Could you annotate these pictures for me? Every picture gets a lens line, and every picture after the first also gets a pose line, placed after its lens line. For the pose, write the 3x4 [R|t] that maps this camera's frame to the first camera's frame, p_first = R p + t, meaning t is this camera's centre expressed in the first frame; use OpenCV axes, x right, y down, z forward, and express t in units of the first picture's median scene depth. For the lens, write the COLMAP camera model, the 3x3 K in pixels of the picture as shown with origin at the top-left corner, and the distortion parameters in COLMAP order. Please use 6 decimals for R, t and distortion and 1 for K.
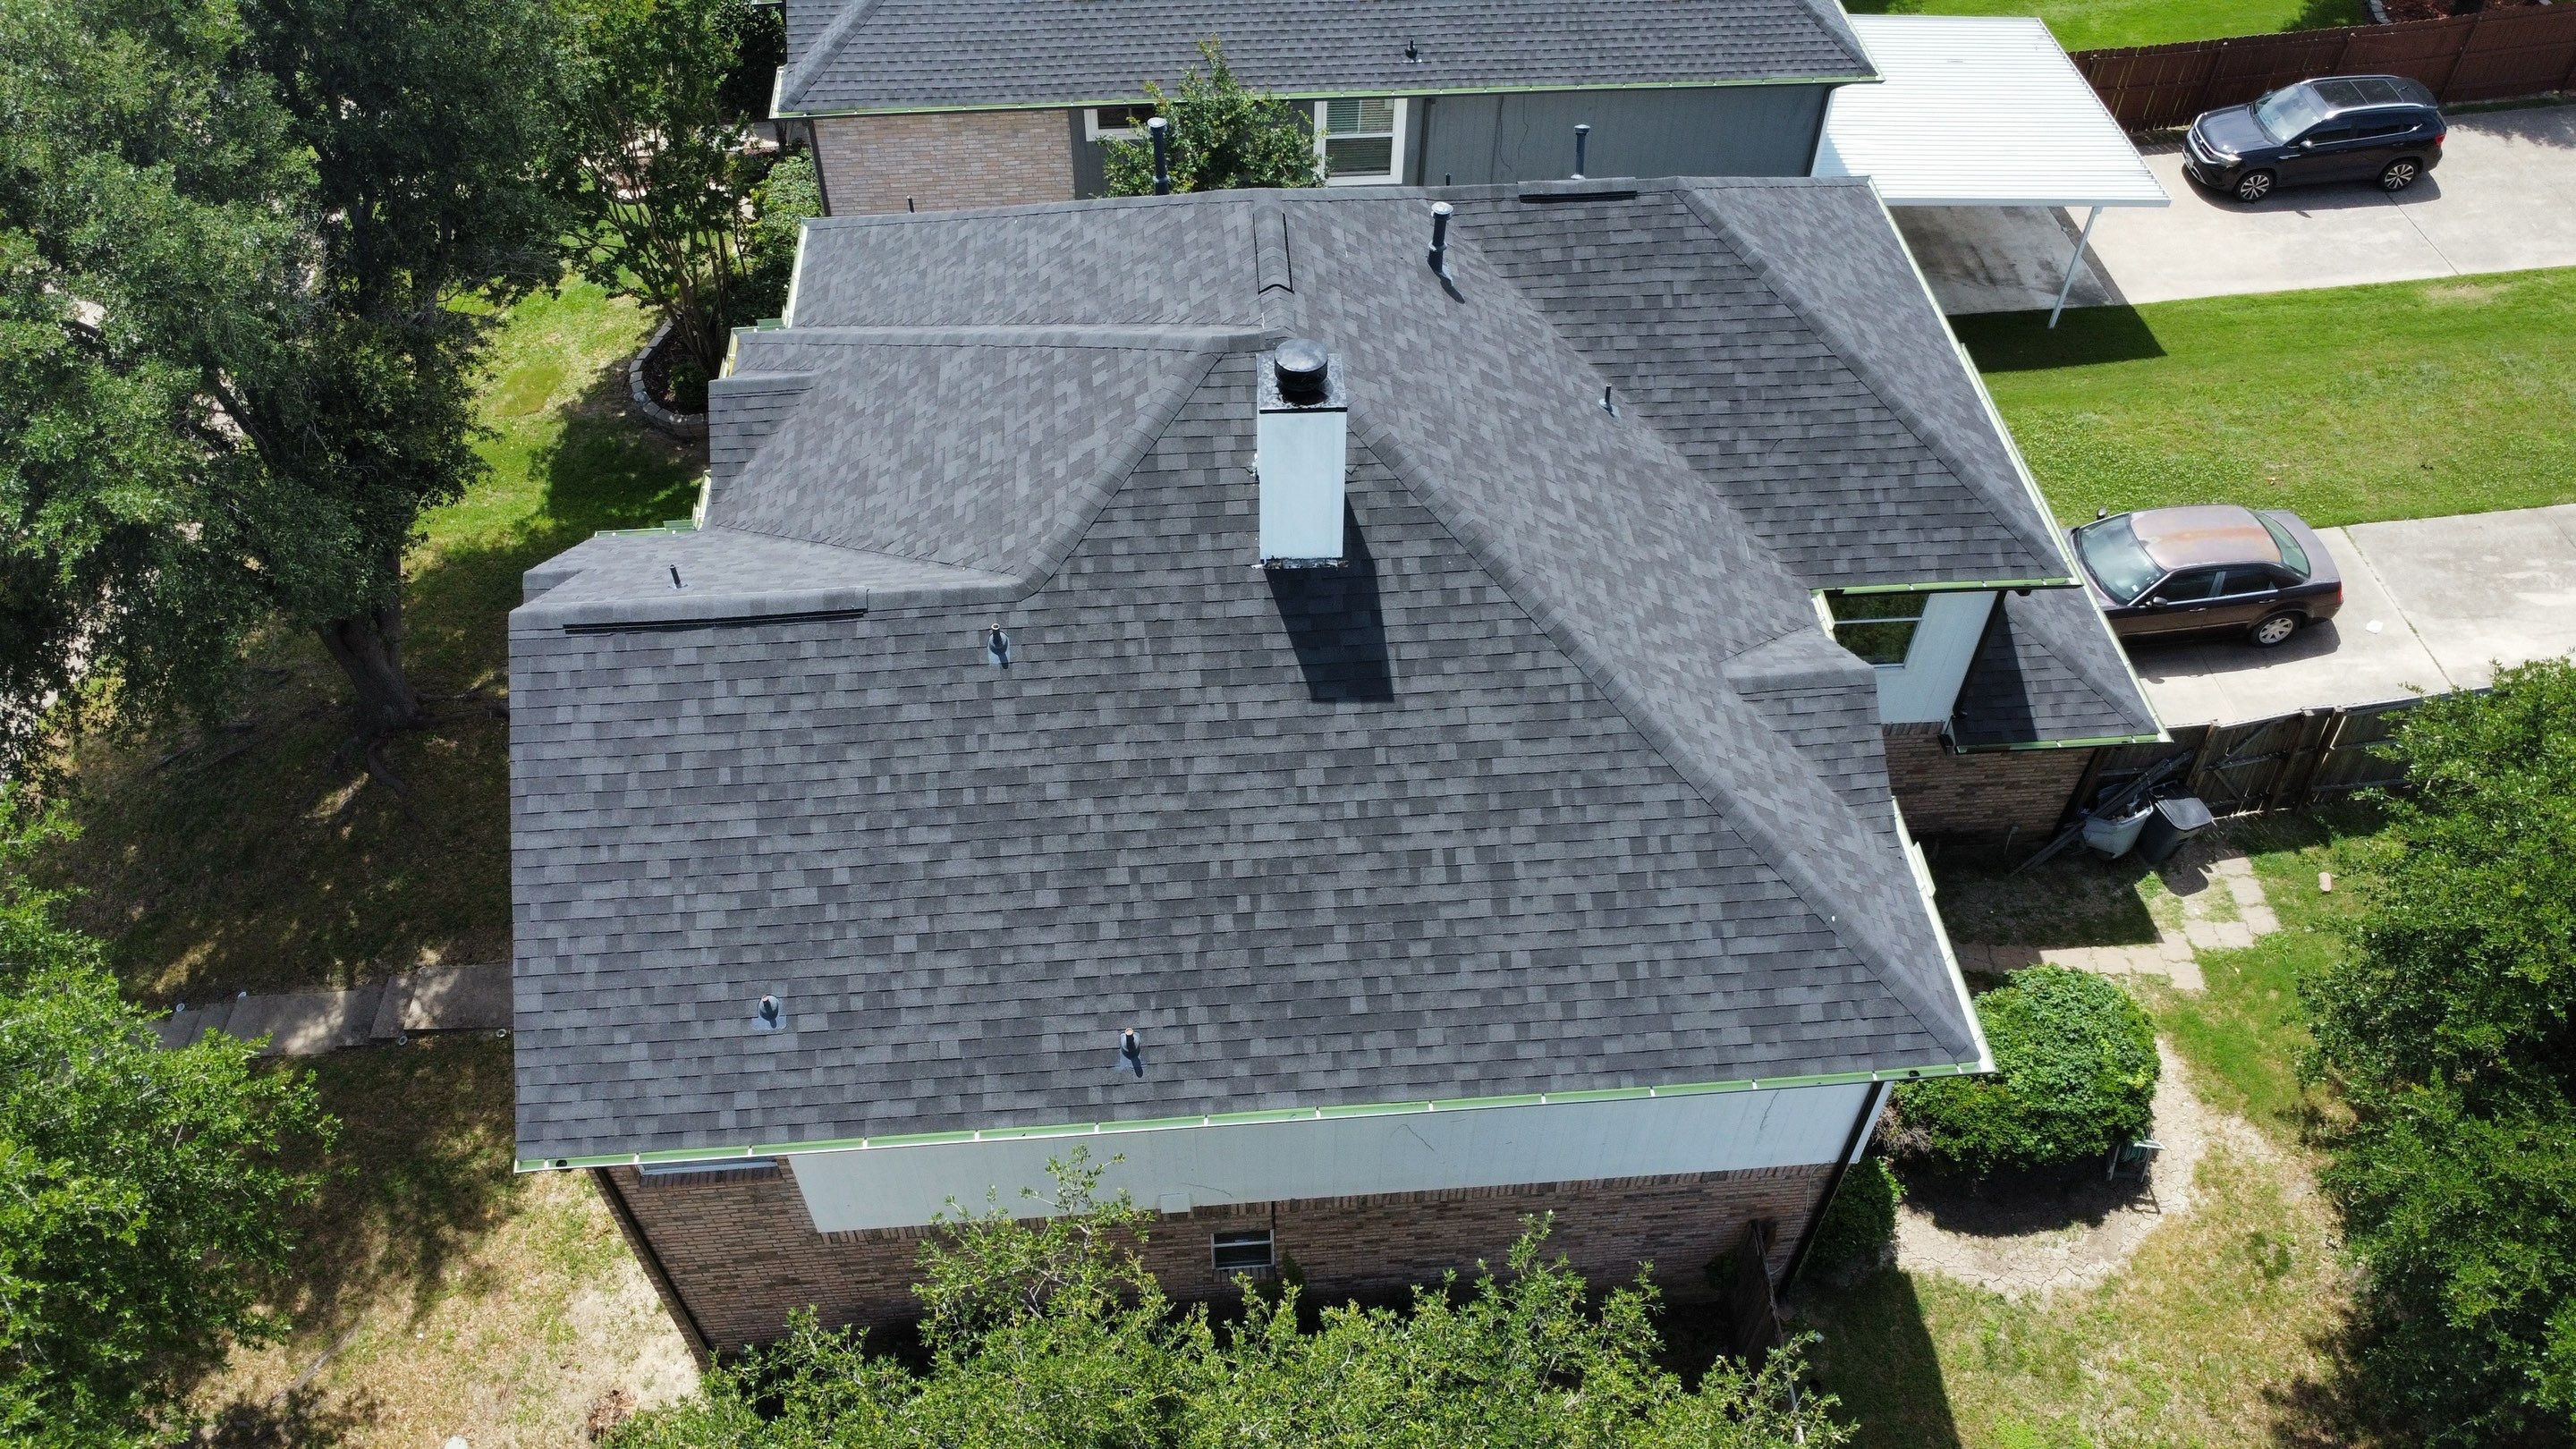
lens RADIAL K [[1875.4, 0, 1274.7], [0, 1875.4, 732.4], [0, 0, 1]] dist [-0.033555, -0.001011]
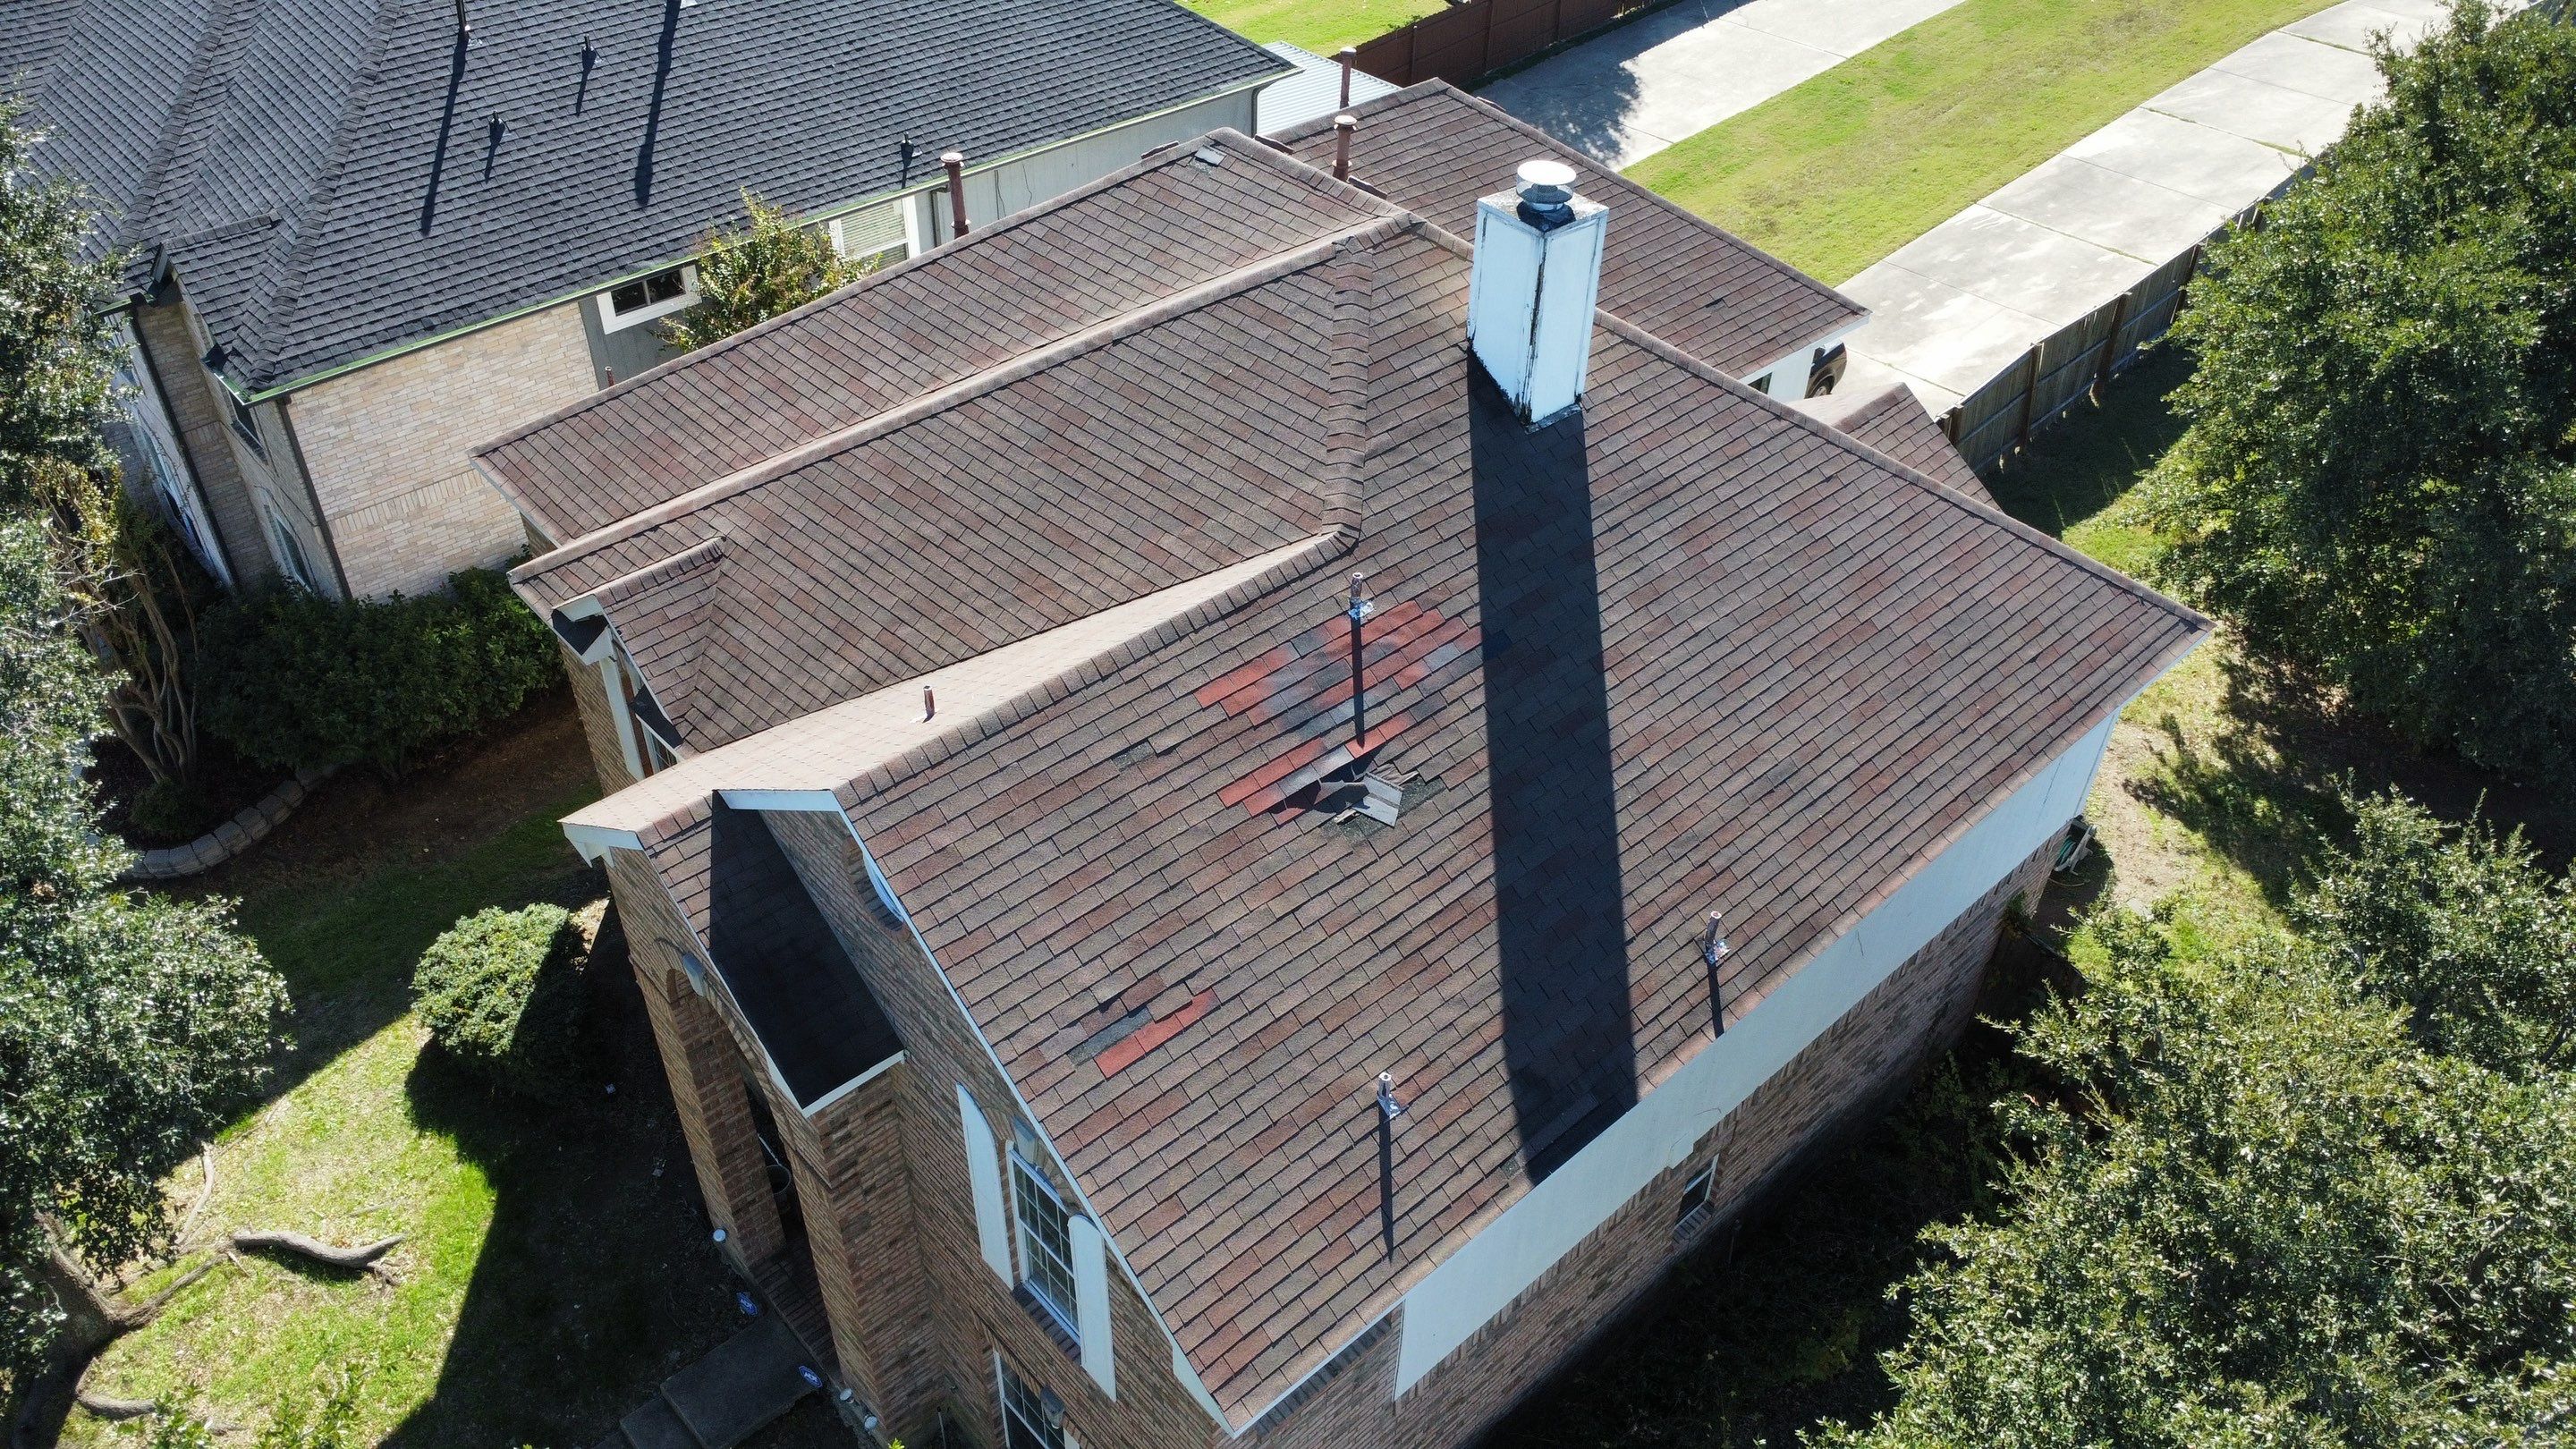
lens RADIAL K [[1875.4, 0, 1269.0], [0, 1875.4, 718.3], [0, 0, 1]] dist [-0.033555, -0.001011]
pose [[0.793157, -0.378461, 0.477146, -0.456355], [0.444081, 0.895554, -0.027861, 0.005827], [-0.416766, 0.233990, 0.878382, 0.206969]]
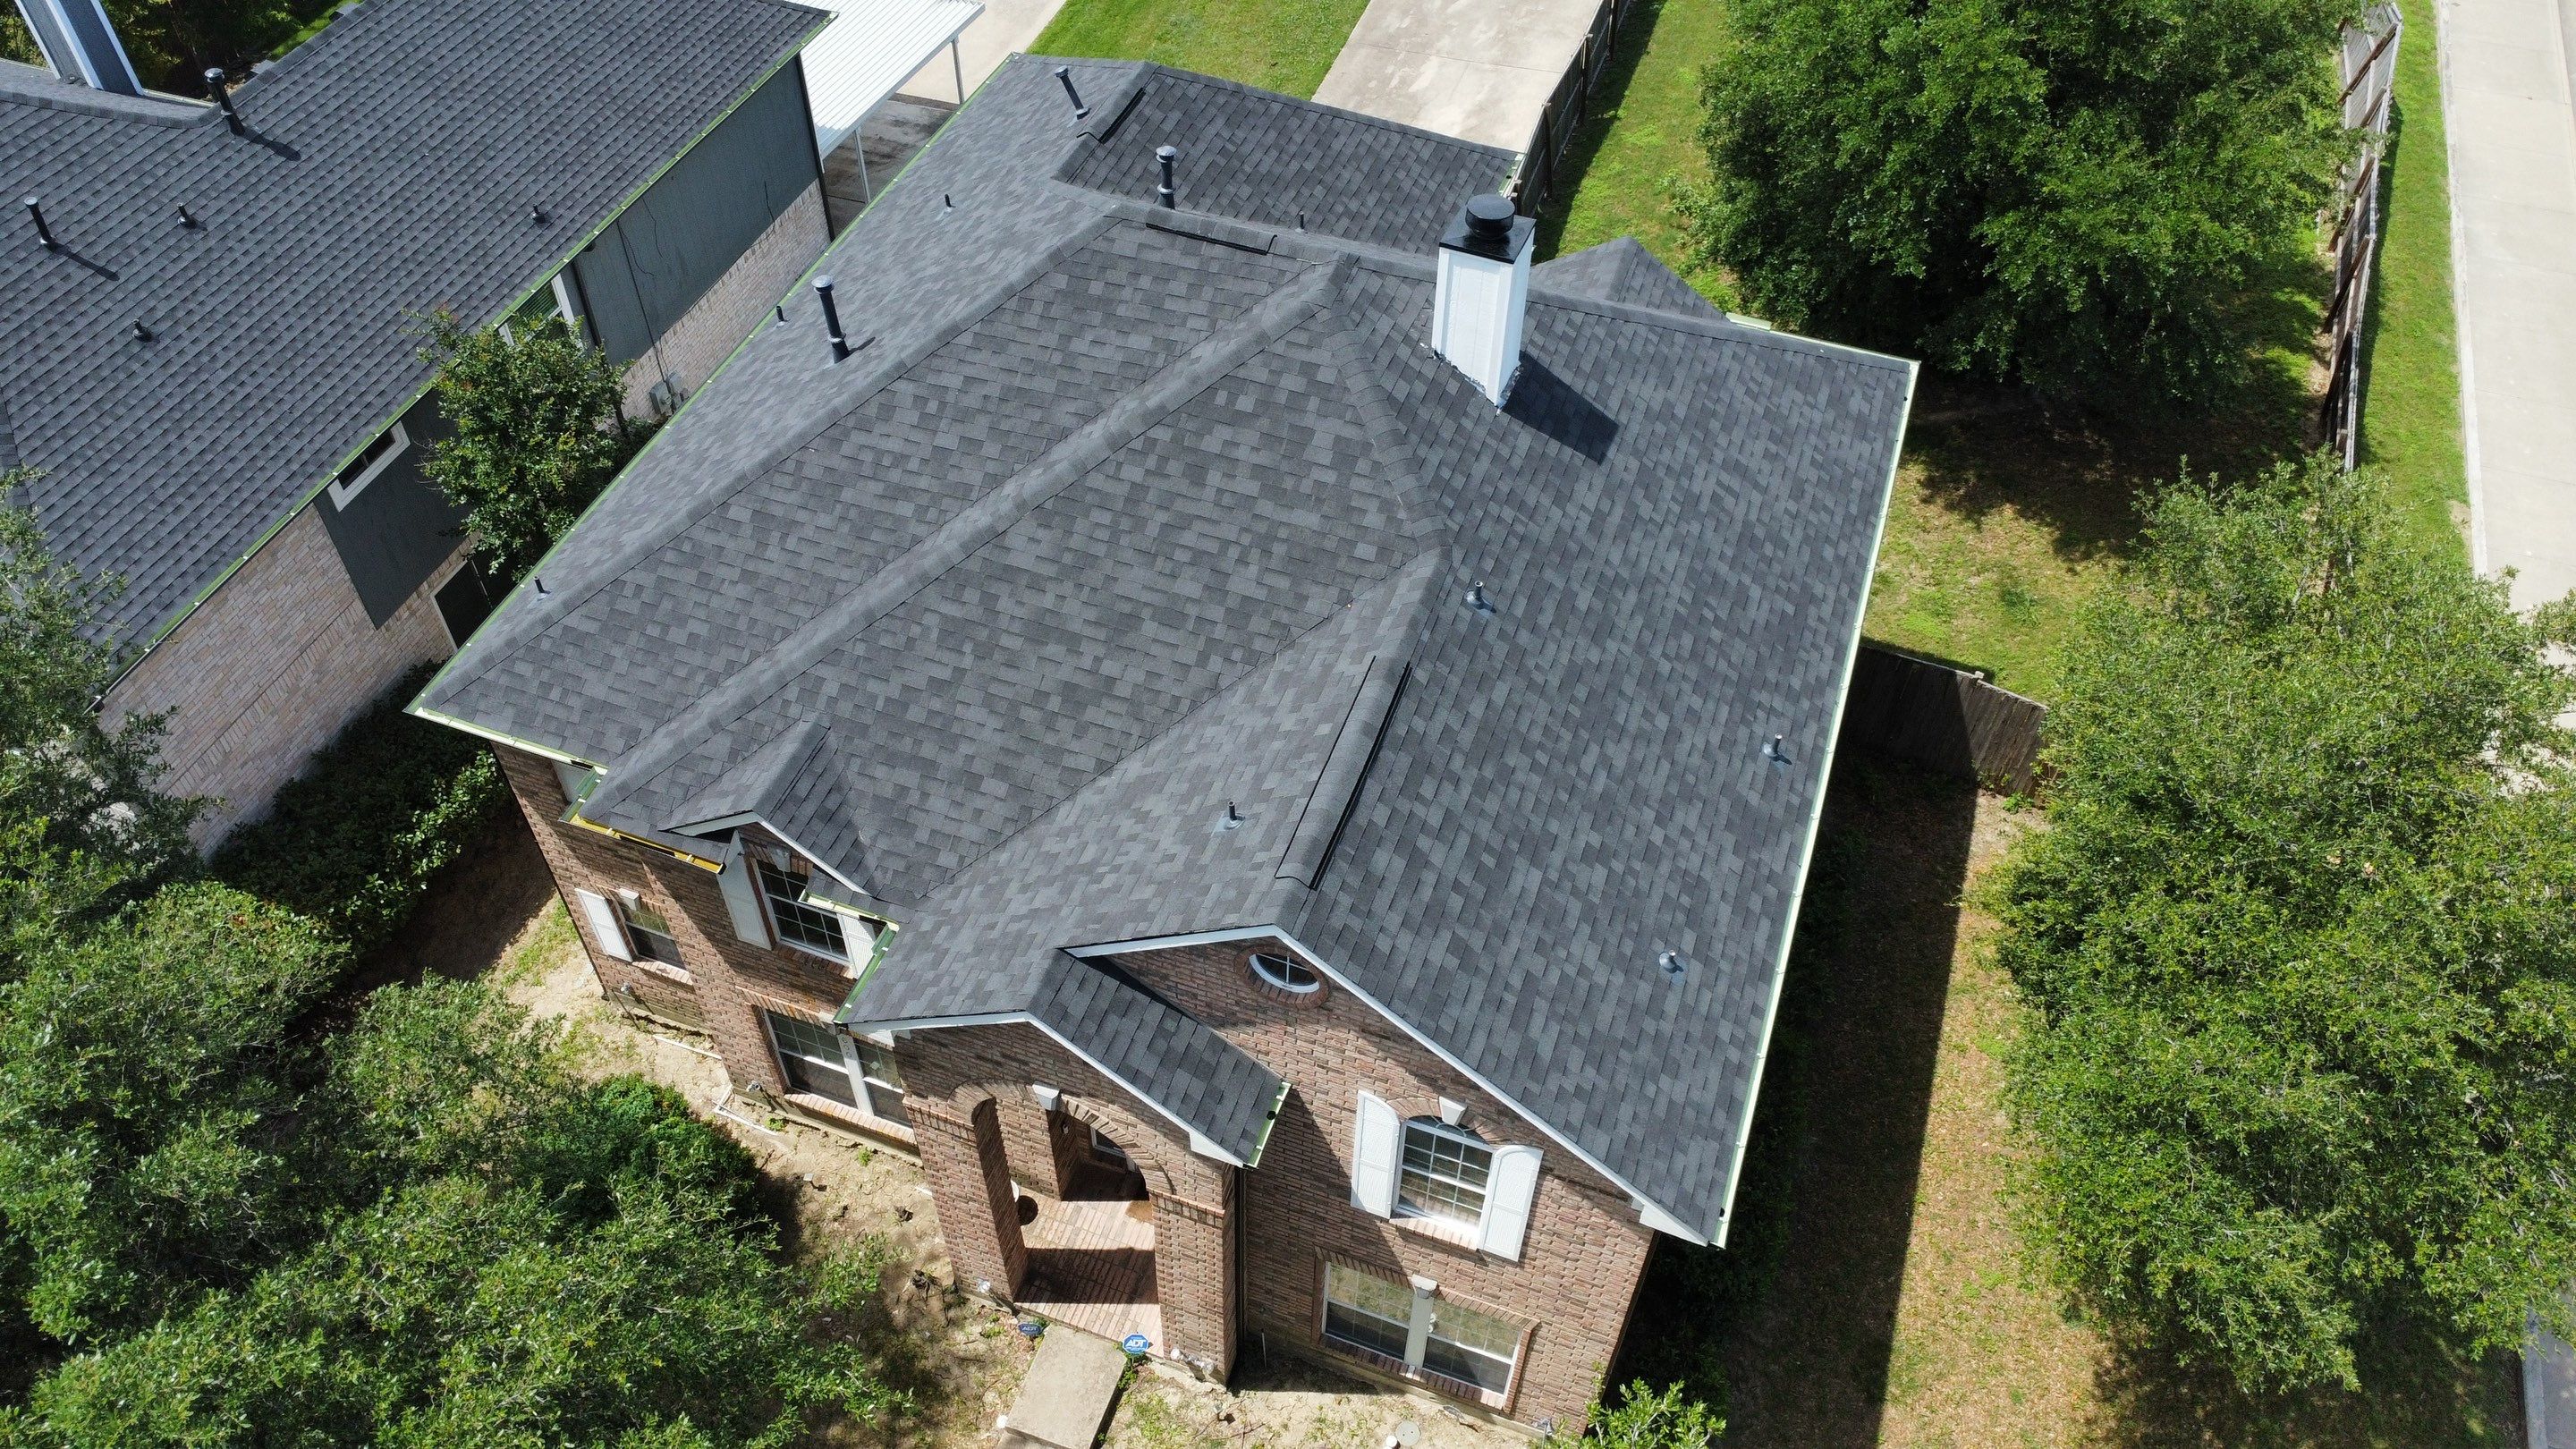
lens RADIAL K [[1875.4, 0, 1273.4], [0, 1875.4, 720.8], [0, 0, 1]] dist [-0.033555, -0.001011]
pose [[0.413607, -0.673979, 0.612113, -0.665767], [0.677019, 0.677199, 0.288179, -0.287618], [-0.608749, 0.295219, 0.736390, 0.242040]]
